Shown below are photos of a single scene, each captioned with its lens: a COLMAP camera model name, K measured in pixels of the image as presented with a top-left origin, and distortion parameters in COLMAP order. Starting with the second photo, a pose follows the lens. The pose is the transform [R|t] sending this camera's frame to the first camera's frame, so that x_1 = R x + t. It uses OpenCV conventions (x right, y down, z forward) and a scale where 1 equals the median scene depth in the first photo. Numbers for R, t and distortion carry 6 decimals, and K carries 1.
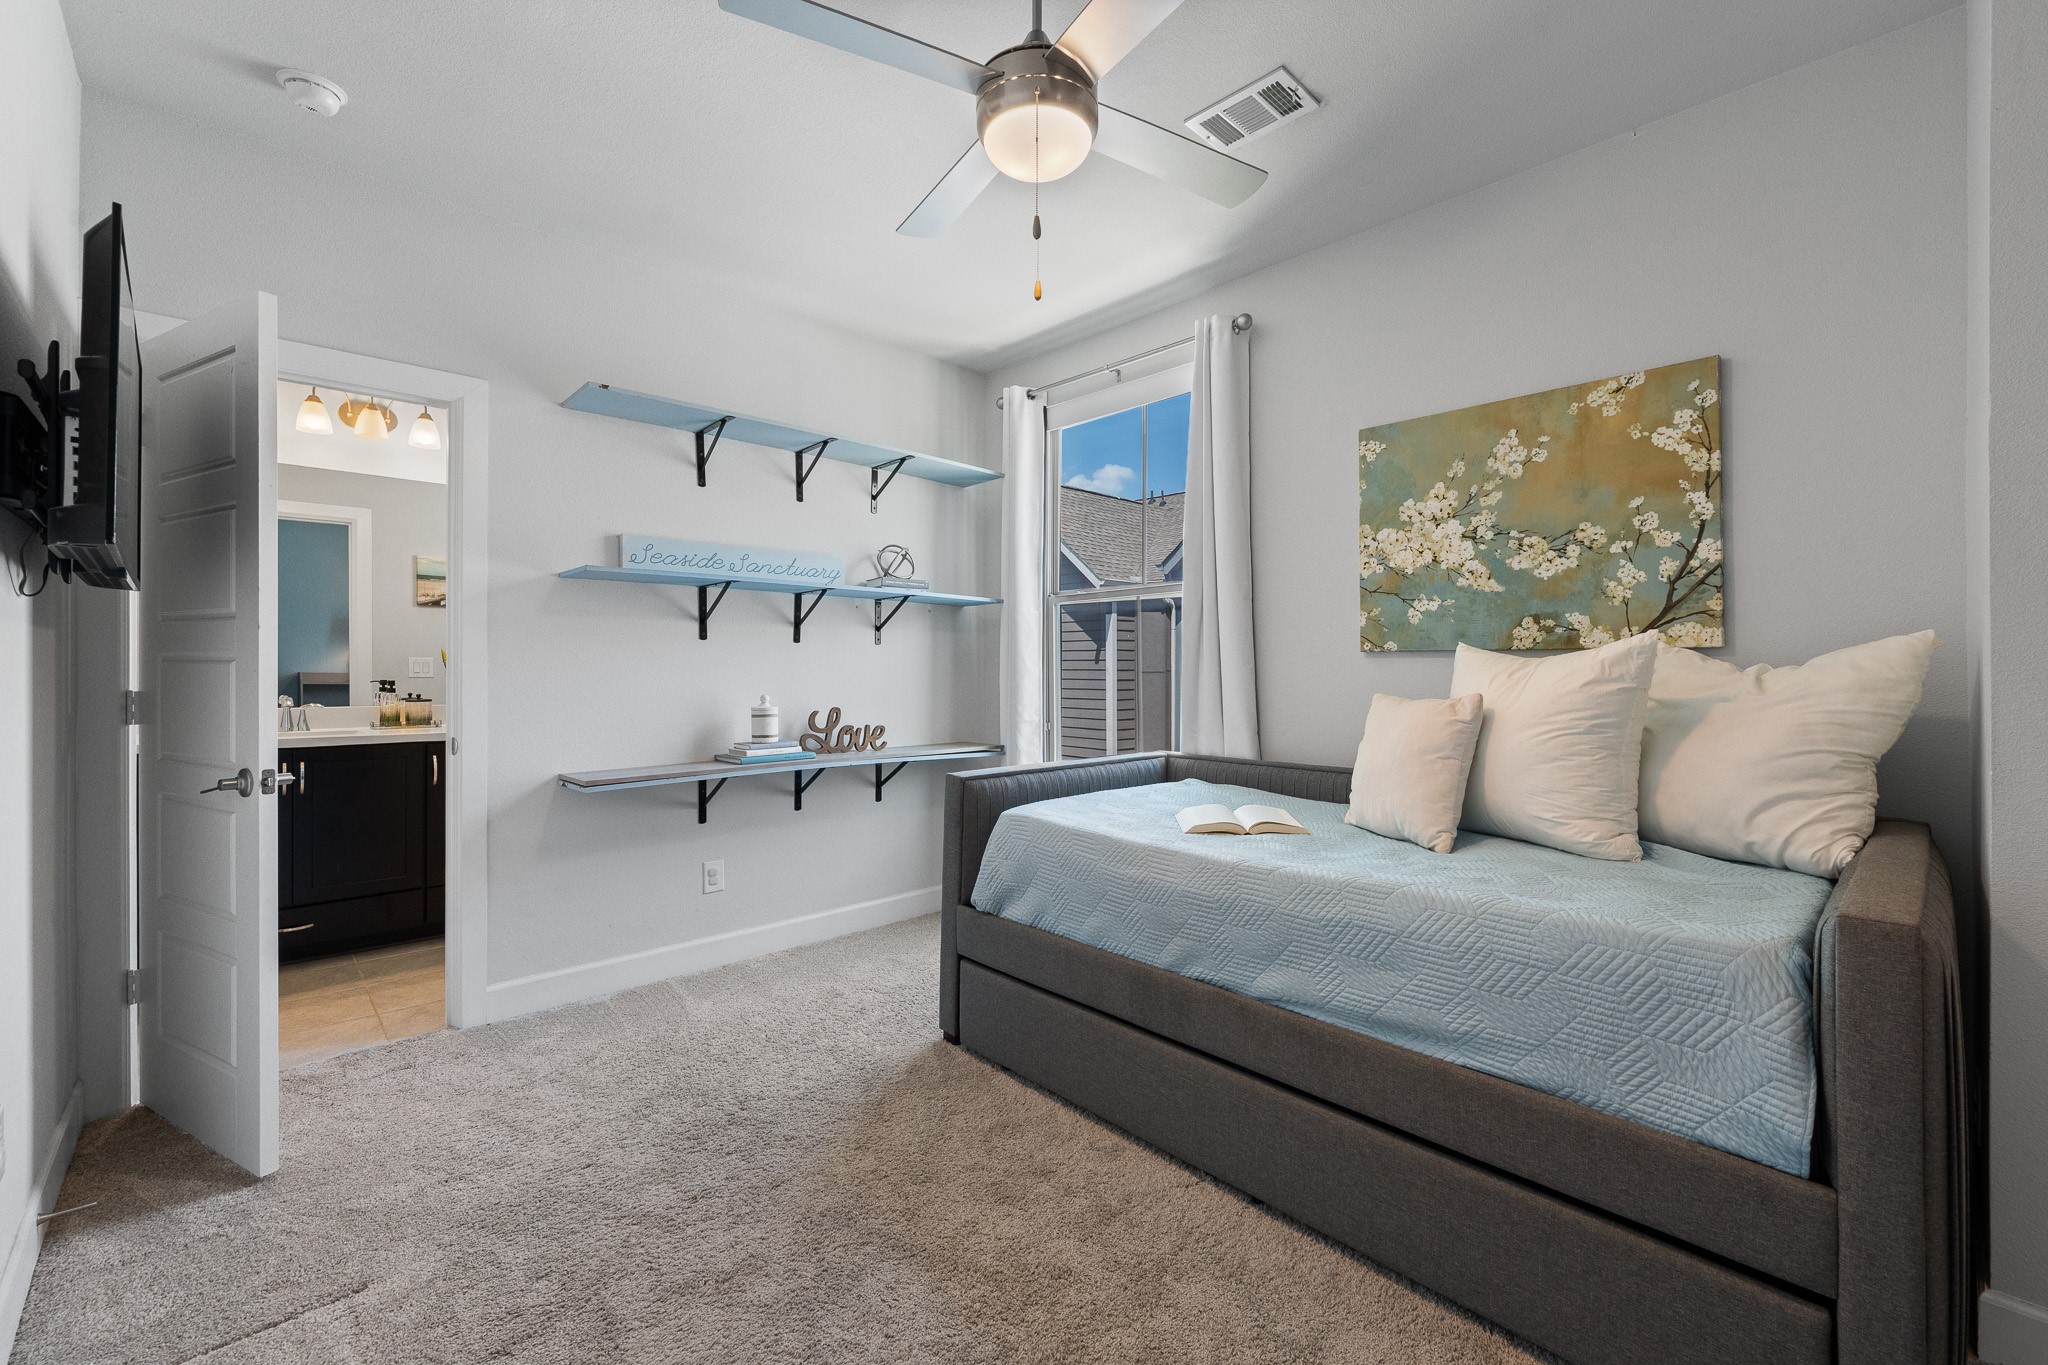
lens RADIAL K [[837.5, 0, 1031.5], [0, 837.5, 669.5], [0, 0, 1]] dist [-0.001354, -0.000190]
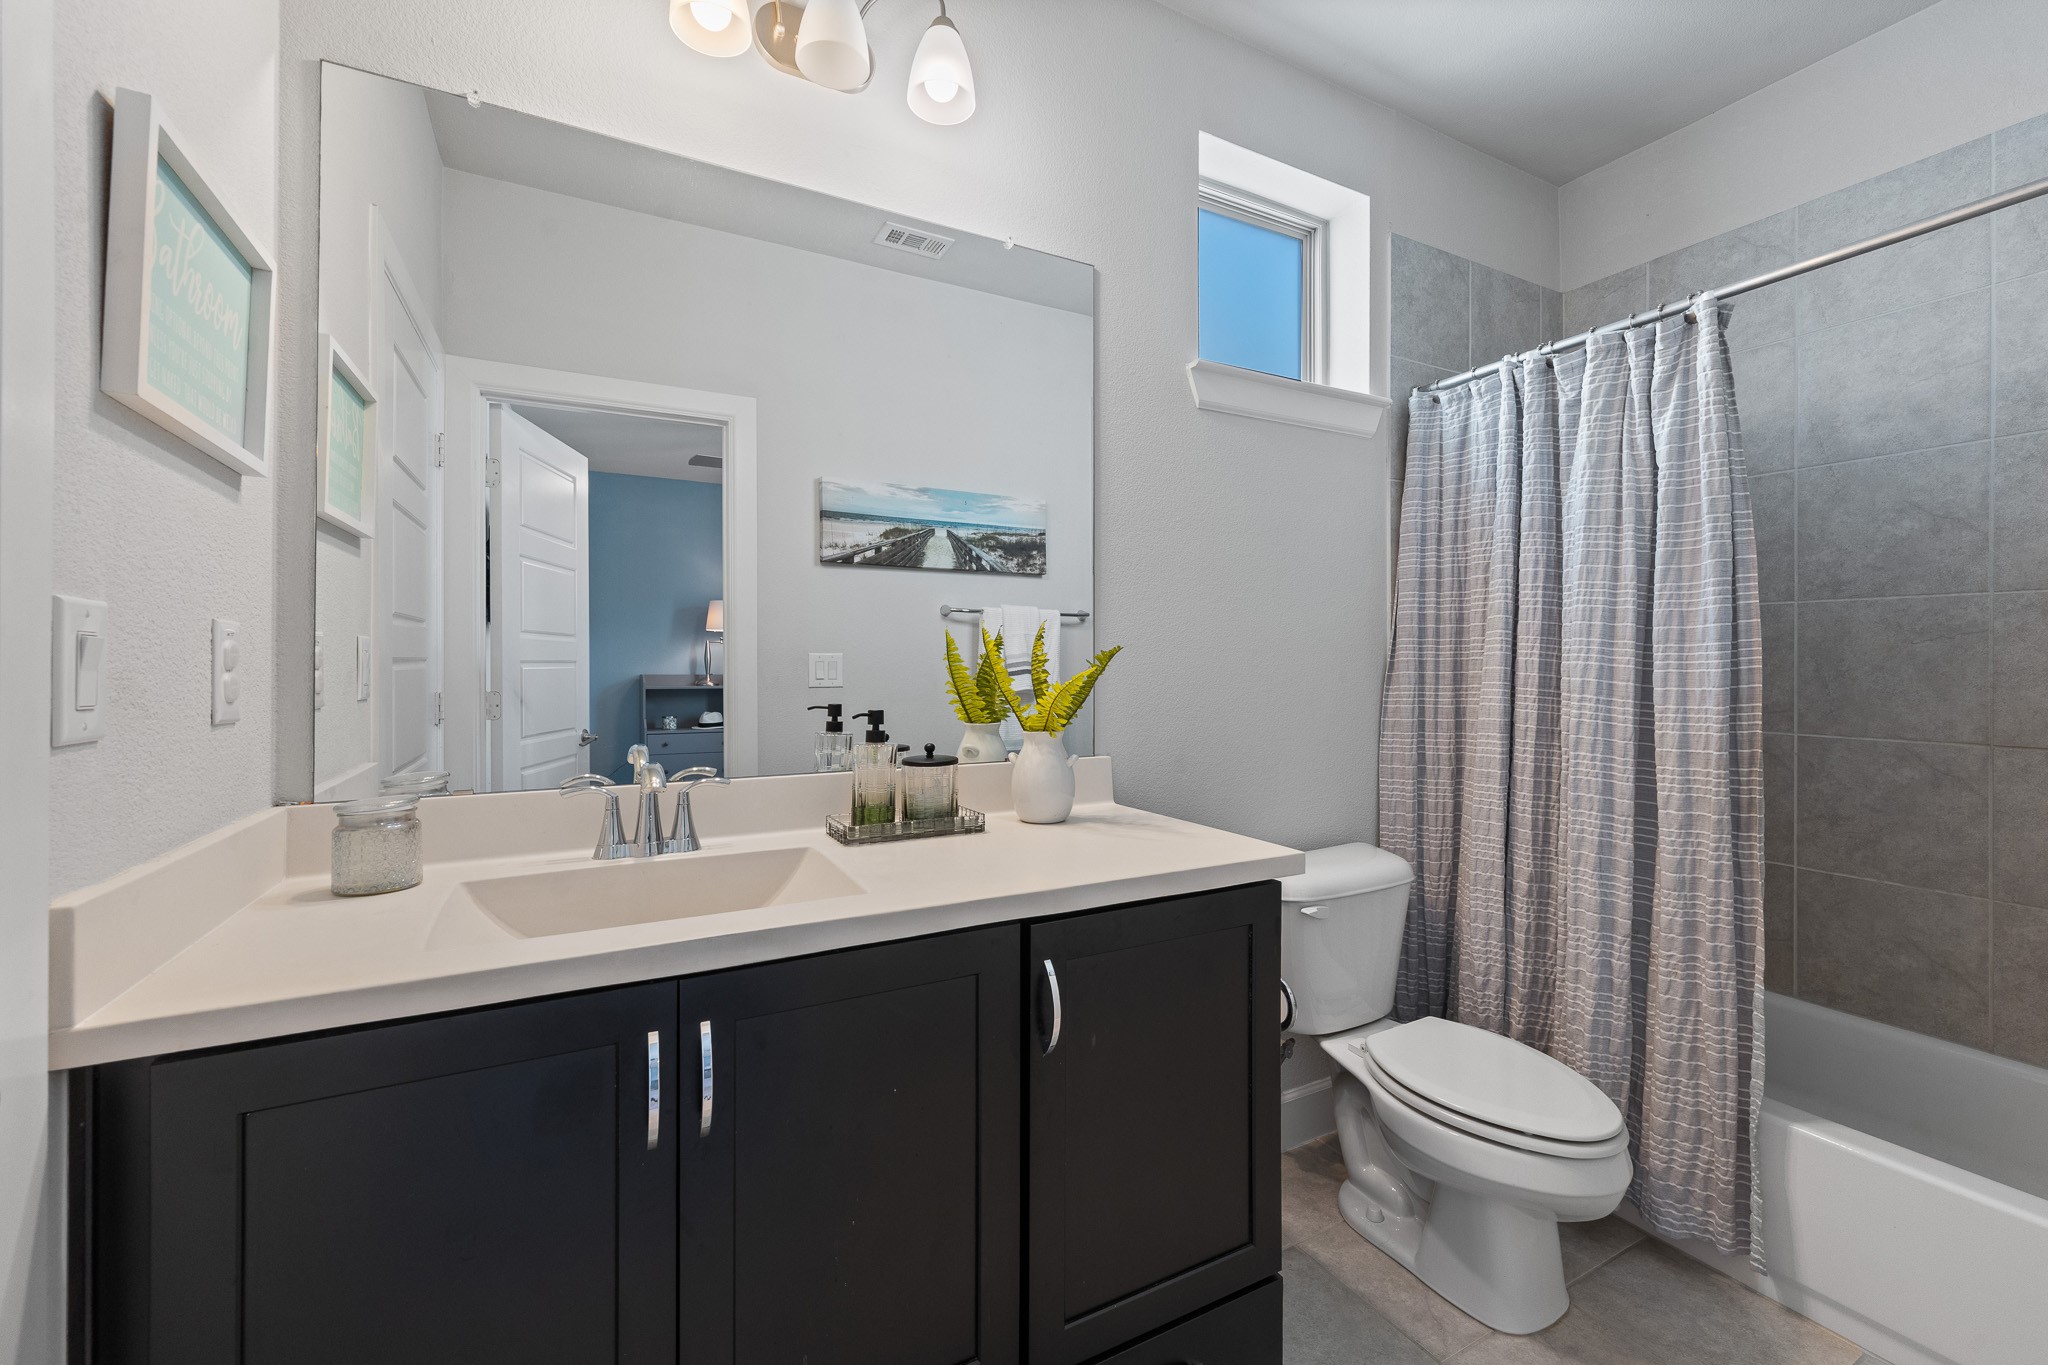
lens RADIAL K [[837.5, 0, 1020.9], [0, 837.5, 675.8], [0, 0, 1]] dist [-0.001354, -0.000190]
pose [[0.959444, 0.005459, -0.281846, -0.572032], [-0.003883, 0.999974, 0.006151, -0.004284], [0.281872, -0.004807, 0.959440, 0.631636]]
